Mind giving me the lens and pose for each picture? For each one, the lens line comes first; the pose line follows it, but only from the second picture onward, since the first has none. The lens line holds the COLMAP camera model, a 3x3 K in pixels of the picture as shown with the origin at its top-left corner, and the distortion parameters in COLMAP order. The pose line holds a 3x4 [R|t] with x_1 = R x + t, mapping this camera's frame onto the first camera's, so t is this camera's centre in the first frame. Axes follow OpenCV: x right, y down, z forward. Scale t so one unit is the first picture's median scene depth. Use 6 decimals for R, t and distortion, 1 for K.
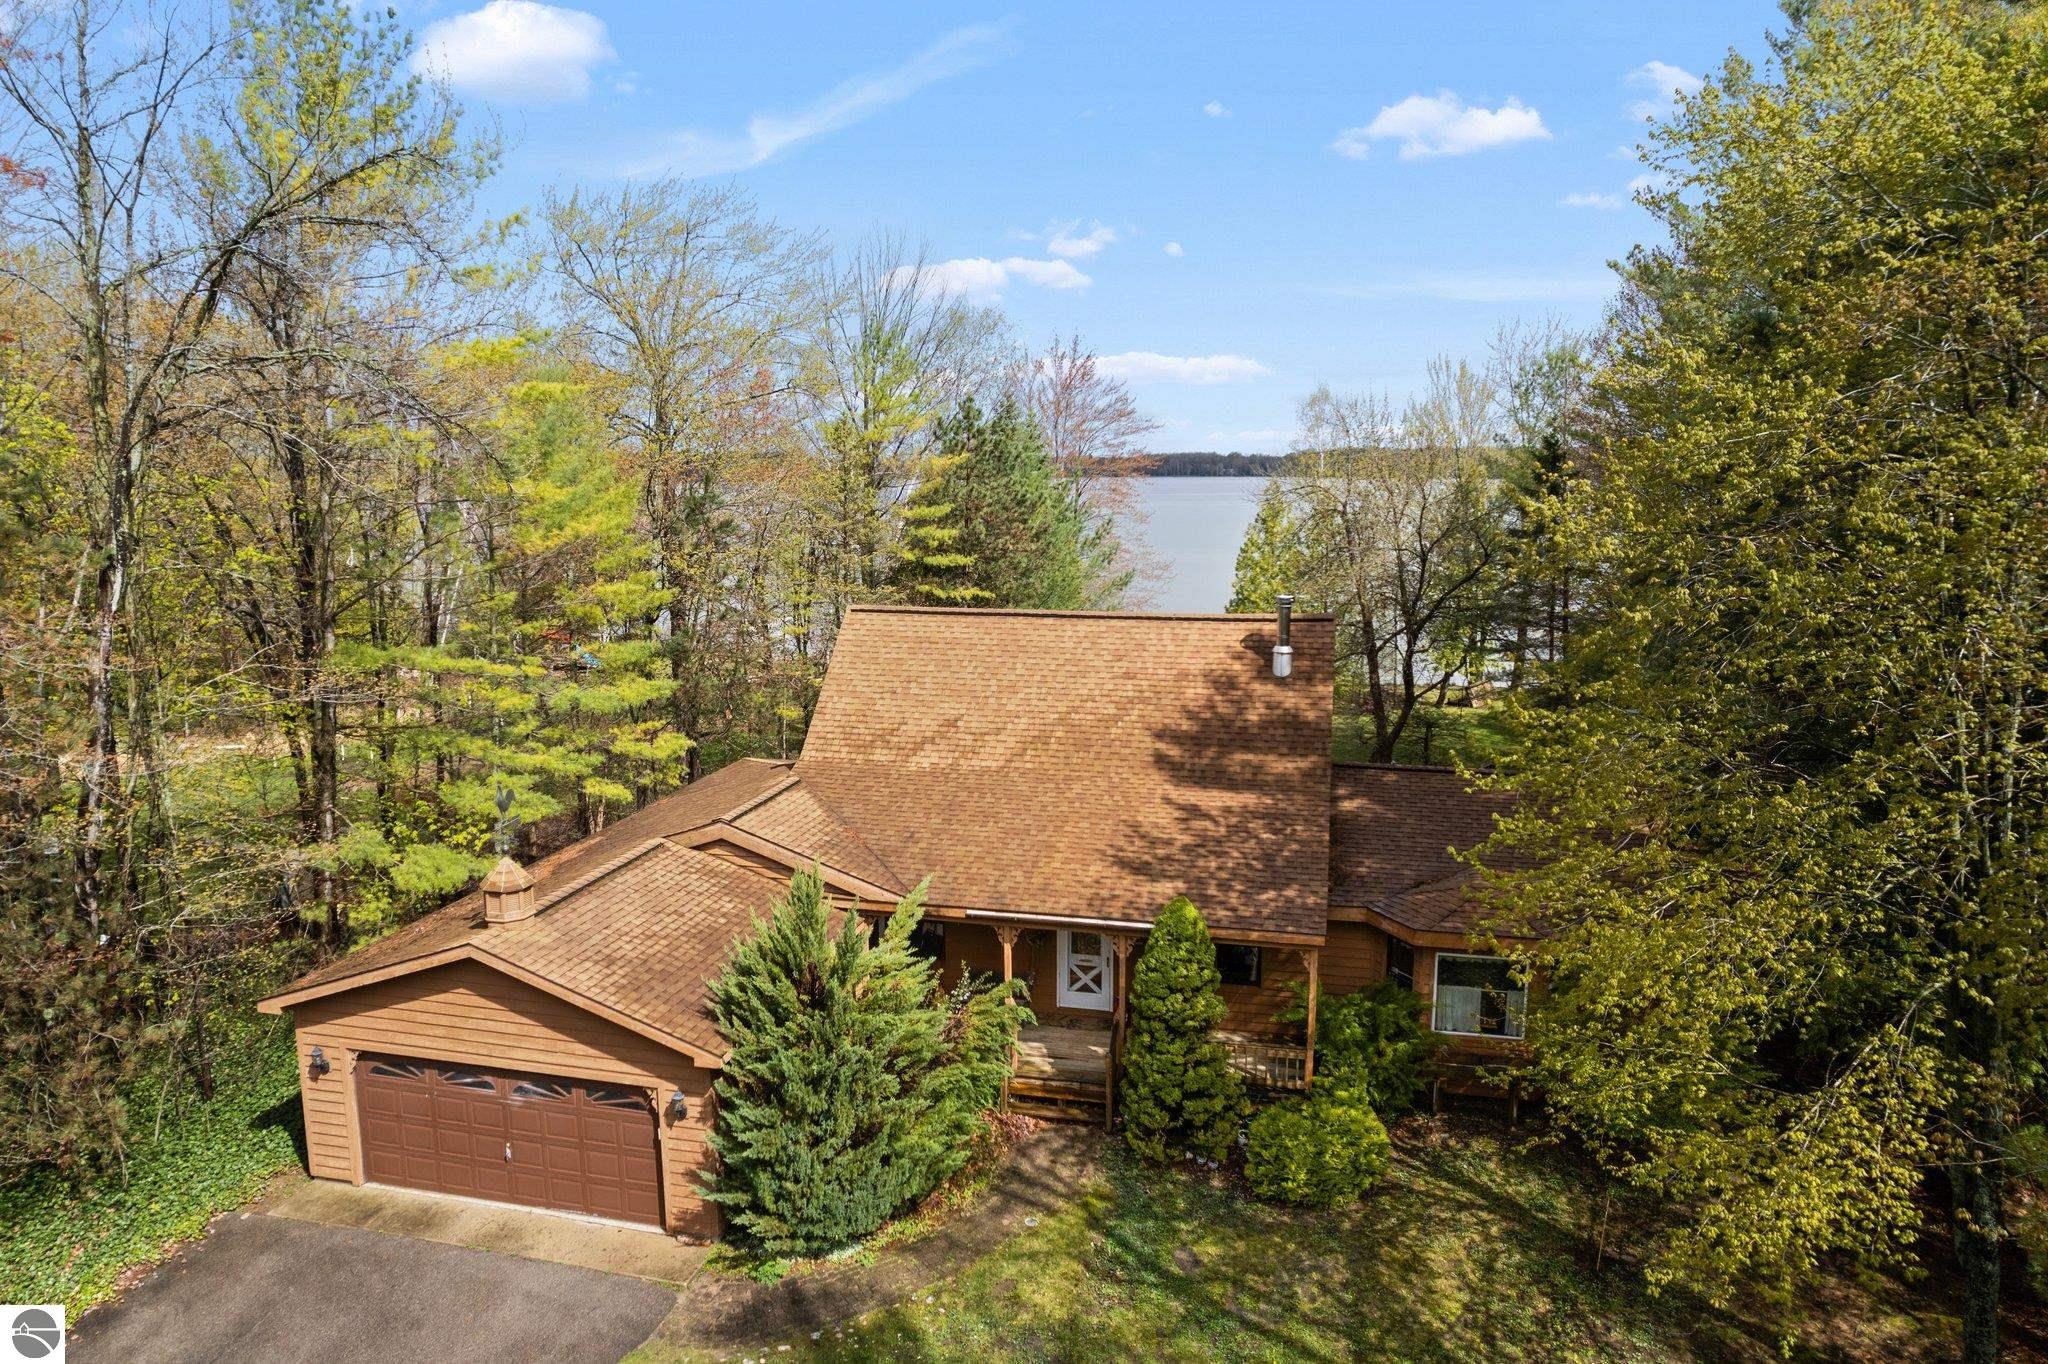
lens RADIAL K [[1284.6, 0, 1024.0], [0, 1284.6, 682.0], [0, 0, 1]] dist [-0.091982, 0.098351]
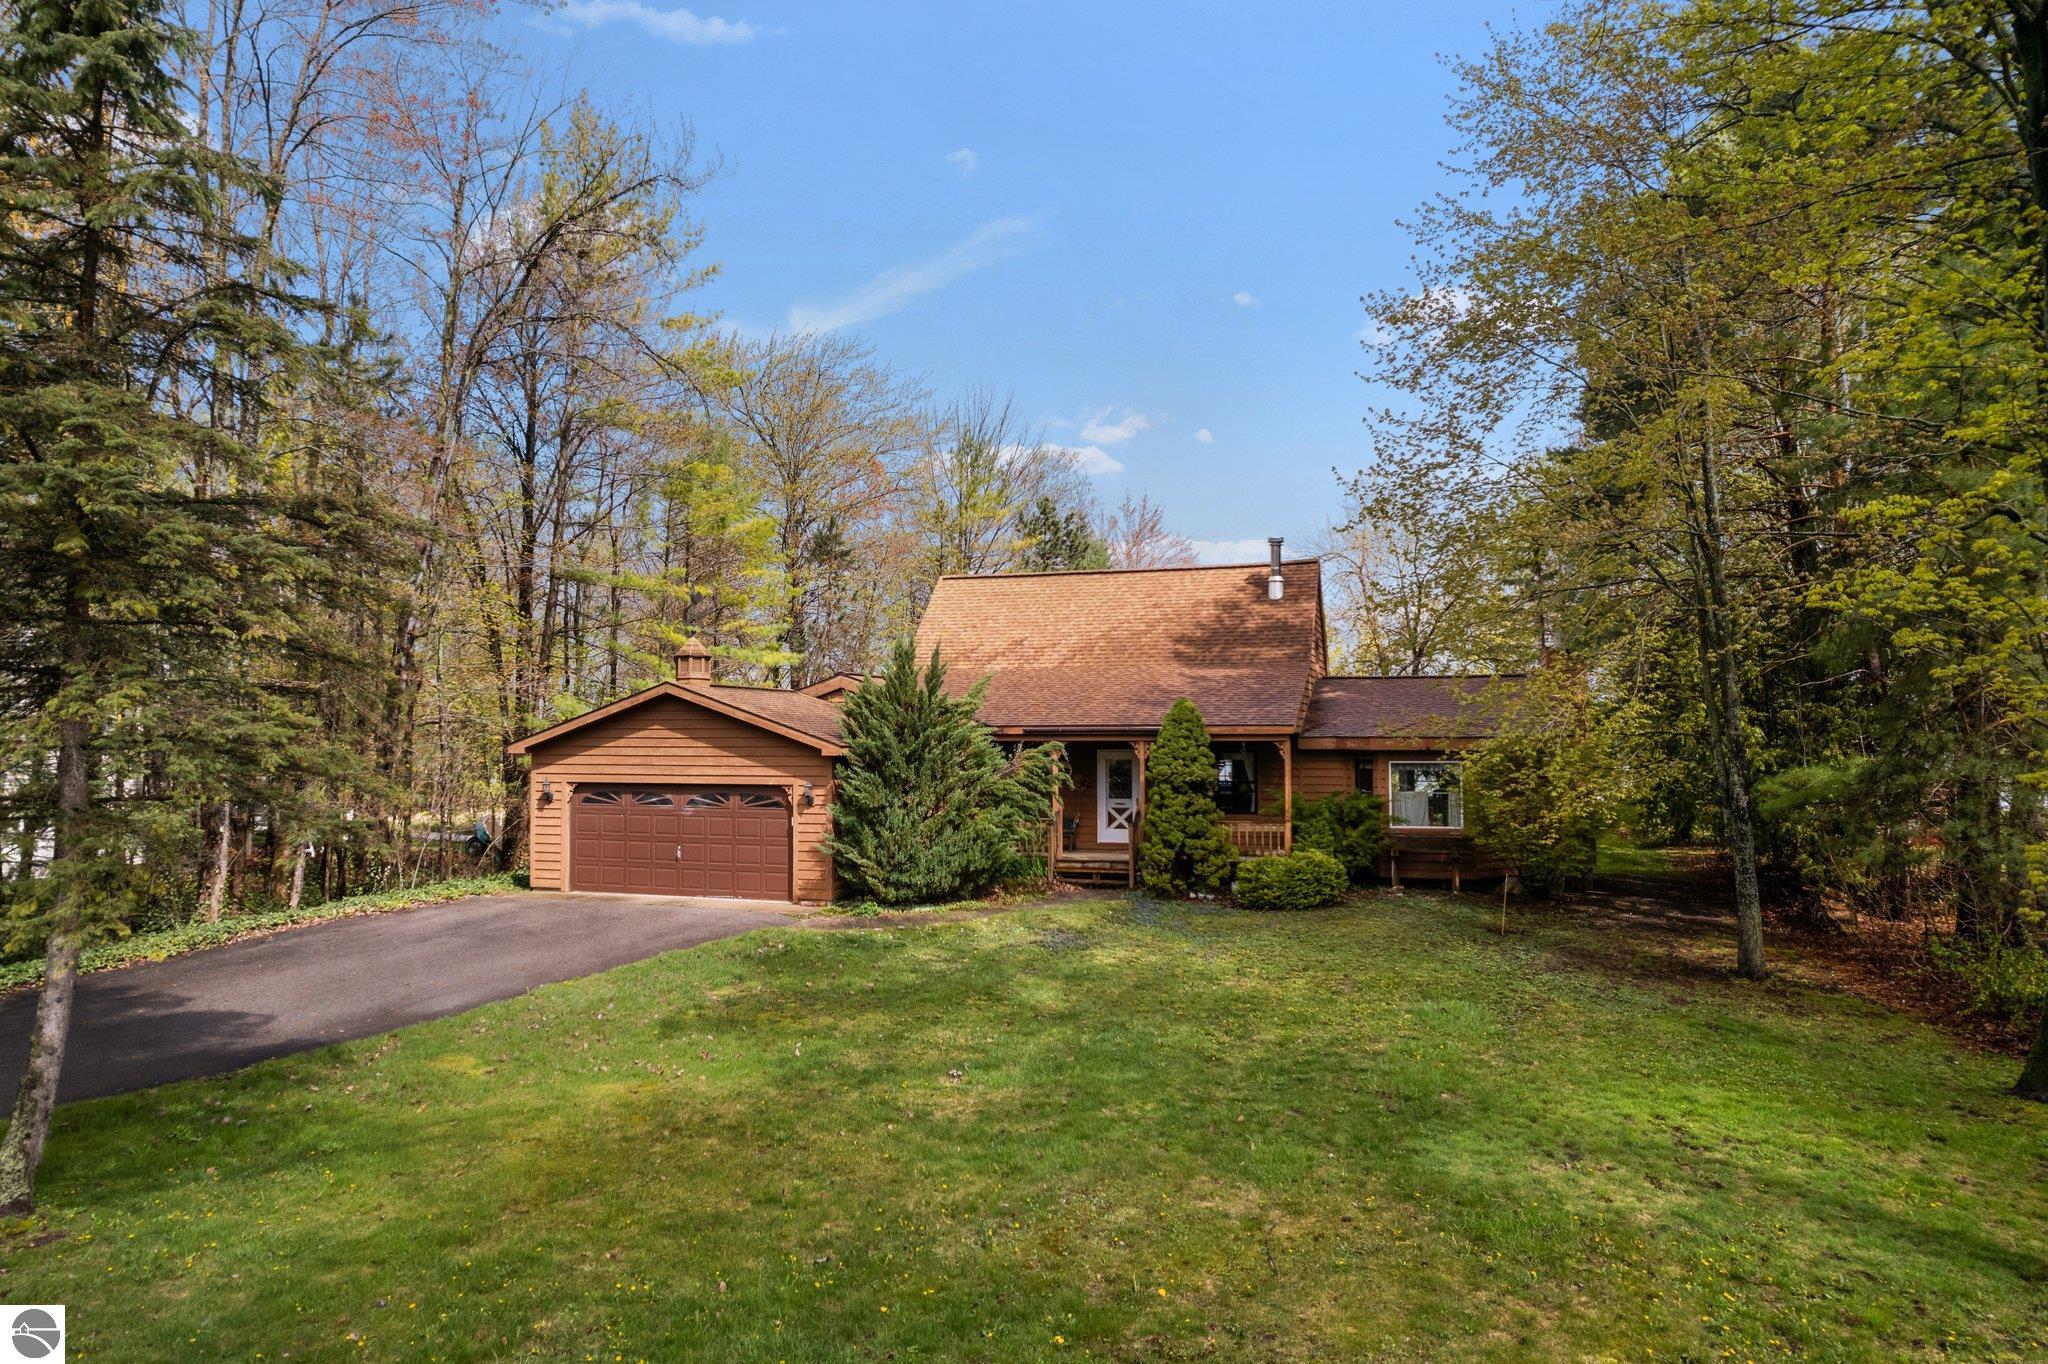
lens RADIAL K [[1300.0, 0, 1024.0], [0, 1300.0, 682.0], [0, 0, 1]] dist [-0.003749, -0.000294]
pose [[0.997153, -0.006457, -0.075130, 0.060553], [-0.009409, 0.977887, -0.208923, 0.440958], [0.074817, 0.209035, 0.975042, -0.339587]]
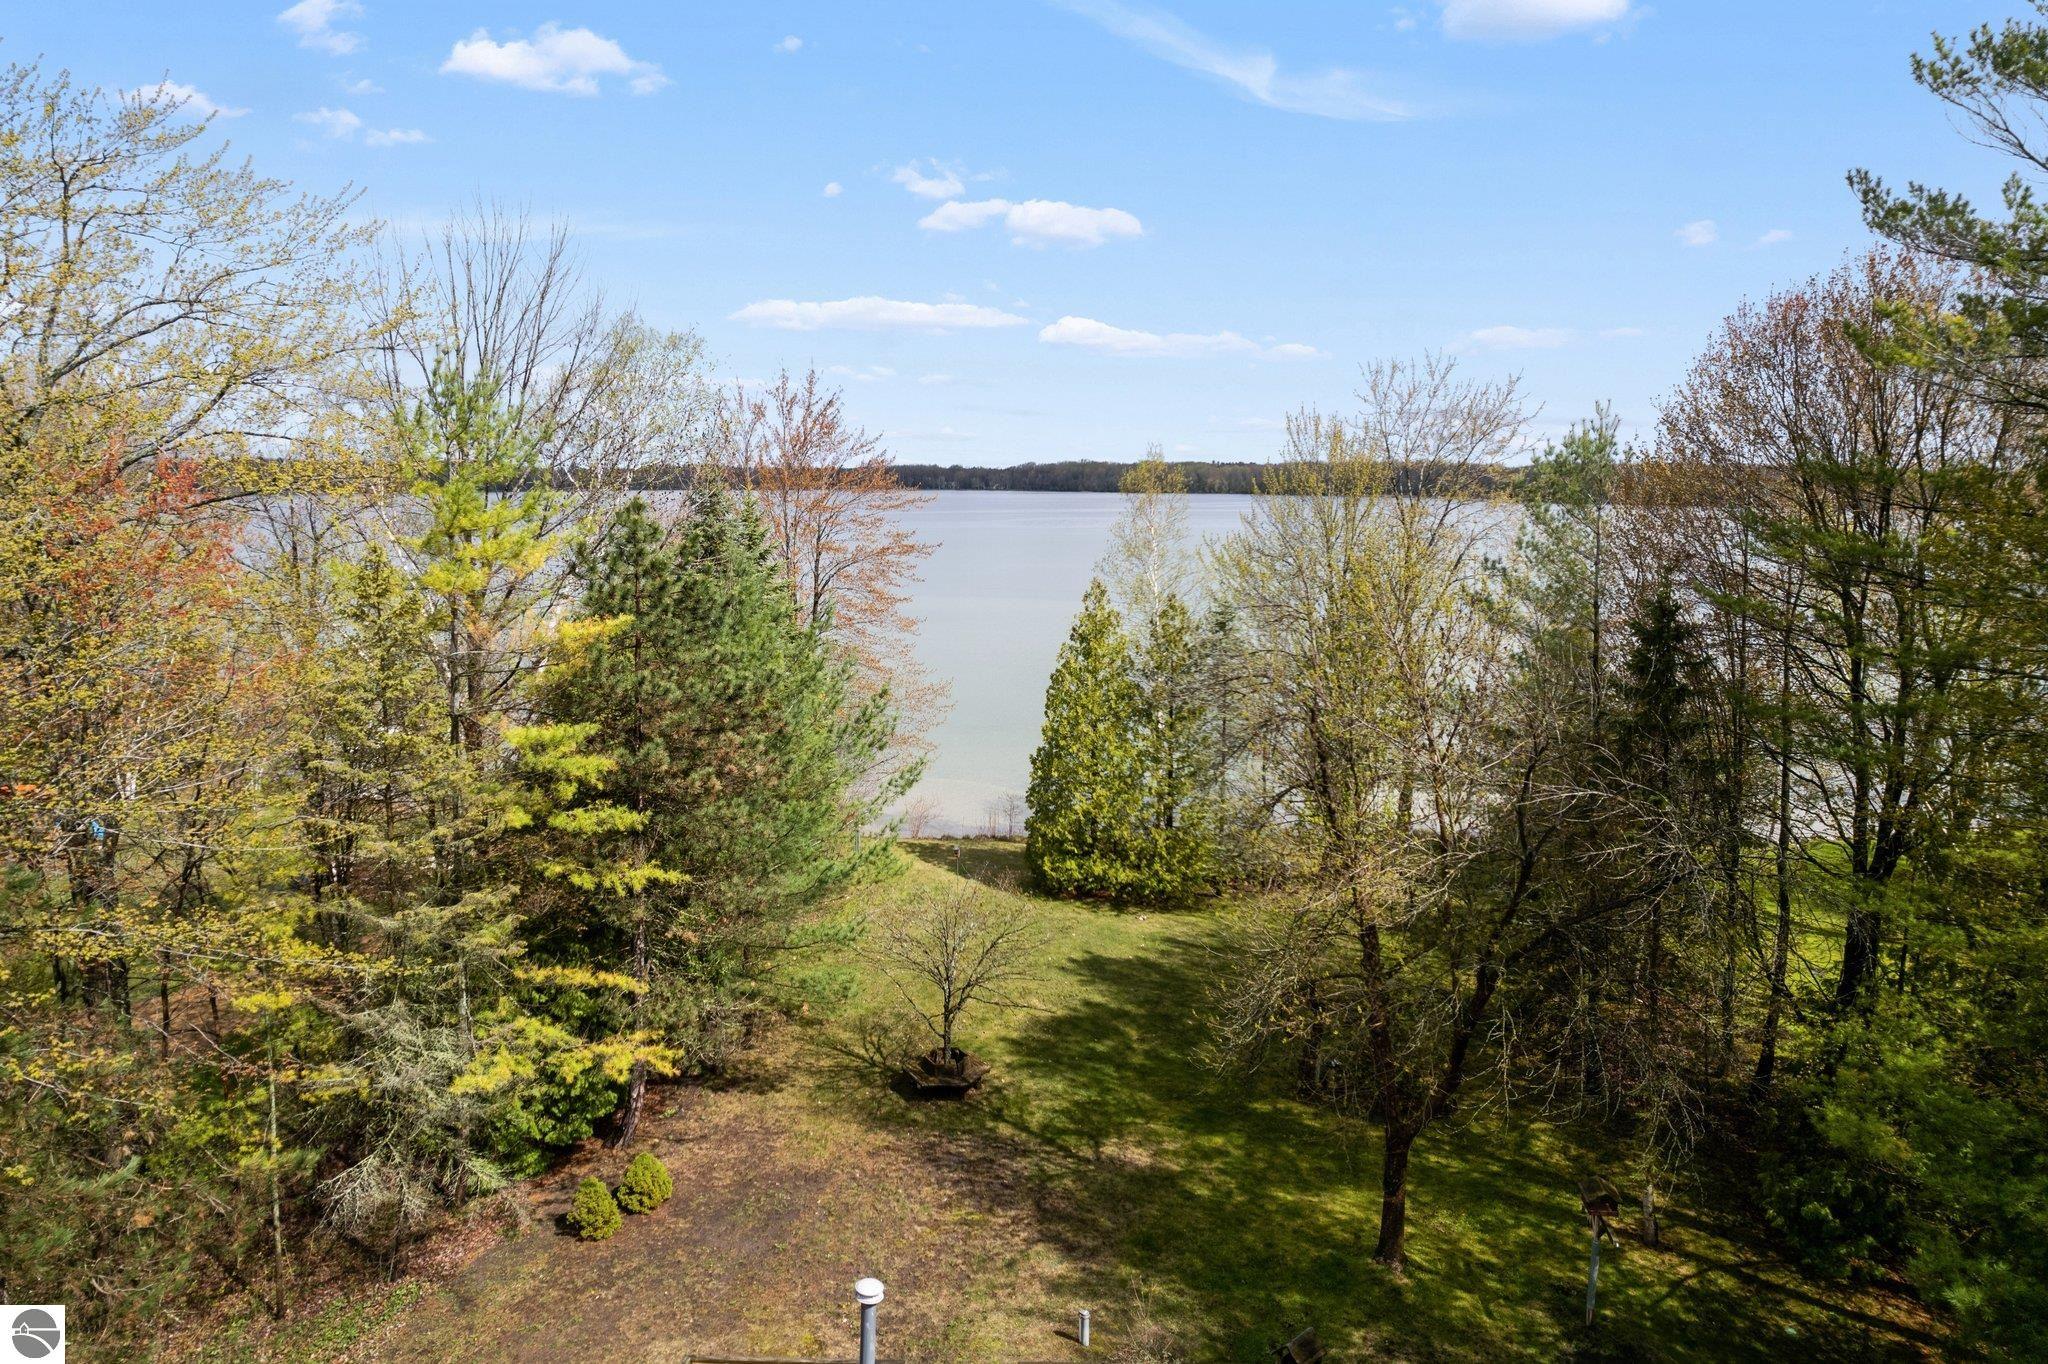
lens RADIAL K [[1300.0, 0, 1024.0], [0, 1300.0, 682.0], [0, 0, 1]] dist [-0.003749, -0.000294]
pose [[0.977010, -0.021414, 0.212114, 0.001166], [0.023483, 0.999698, -0.007238, -0.302029], [-0.211895, 0.012053, 0.977218, 0.920015]]
